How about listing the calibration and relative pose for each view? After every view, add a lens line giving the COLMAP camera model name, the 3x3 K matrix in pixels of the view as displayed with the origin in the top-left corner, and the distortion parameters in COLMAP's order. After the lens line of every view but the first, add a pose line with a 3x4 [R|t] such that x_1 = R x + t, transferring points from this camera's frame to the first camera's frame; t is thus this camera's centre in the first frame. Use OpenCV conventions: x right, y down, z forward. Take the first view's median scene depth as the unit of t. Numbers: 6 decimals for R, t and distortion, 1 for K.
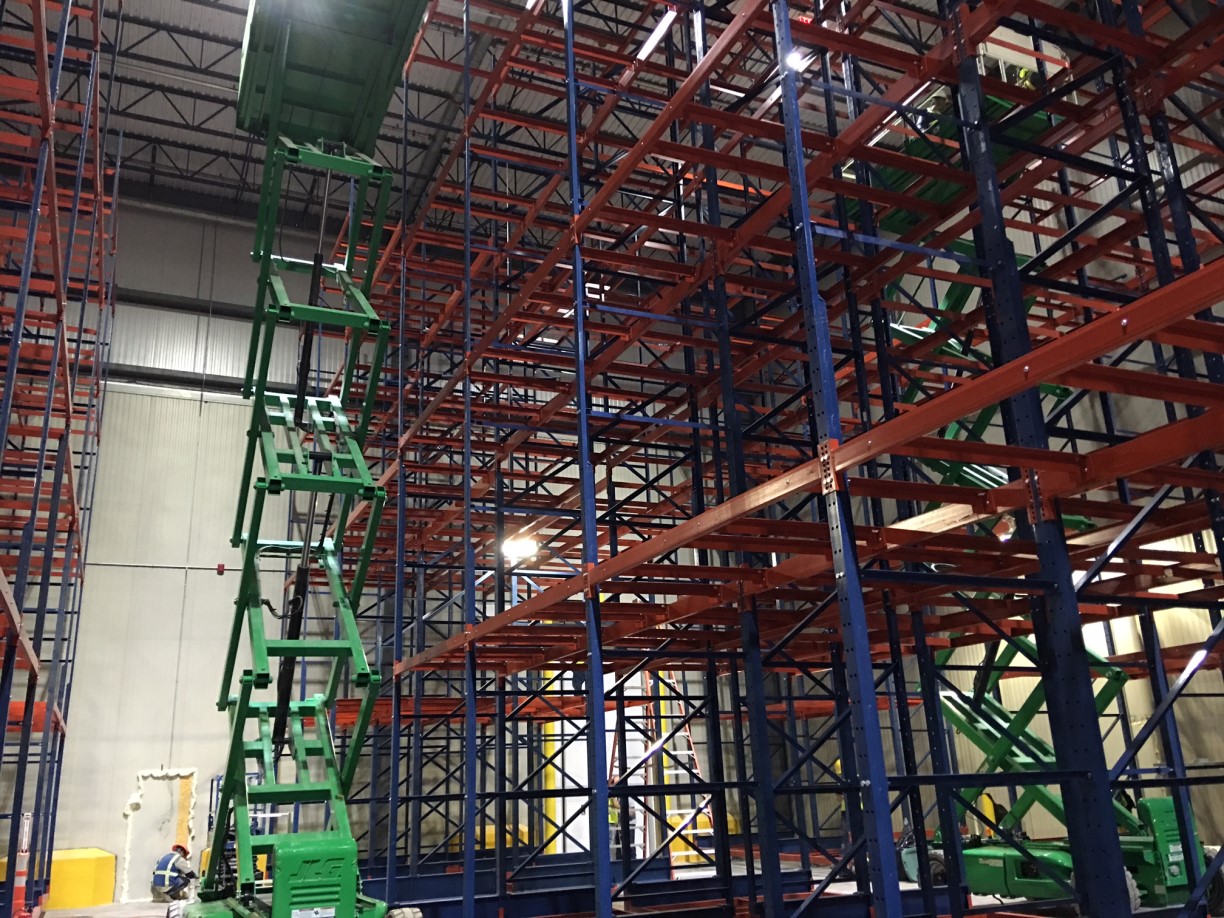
lens RADIAL K [[1035.1, 0, 607.0], [0, 1035.1, 450.9], [0, 0, 1]] dist [0.078164, -0.099743]
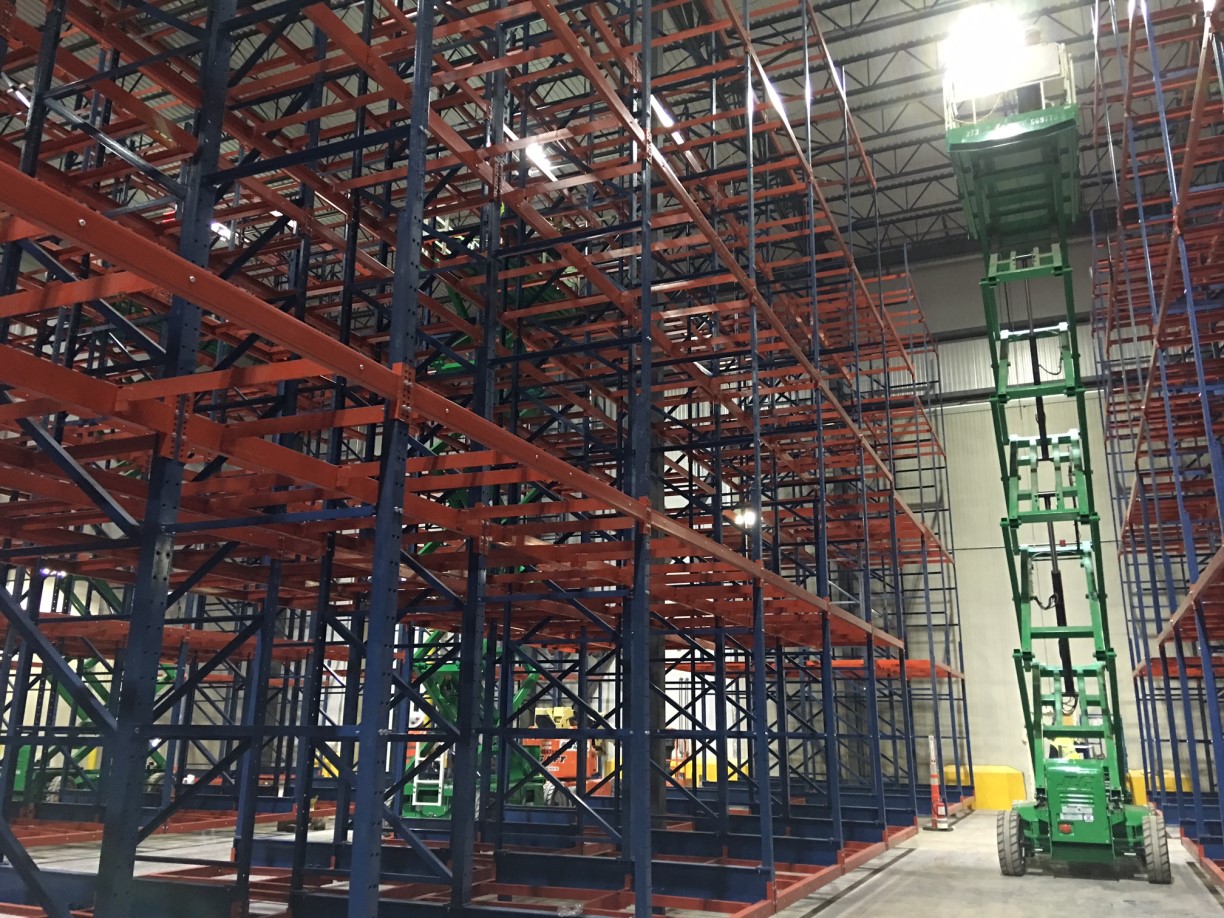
lens RADIAL K [[1035.1, 0, 612.3], [0, 1035.1, 459.8], [0, 0, 1]] dist [0.078164, -0.099743]
pose [[0.670863, -0.142717, -0.727719, 0.344143], [0.191453, 0.981372, -0.015967, -0.124318], [0.716442, -0.128612, 0.685690, -0.353151]]
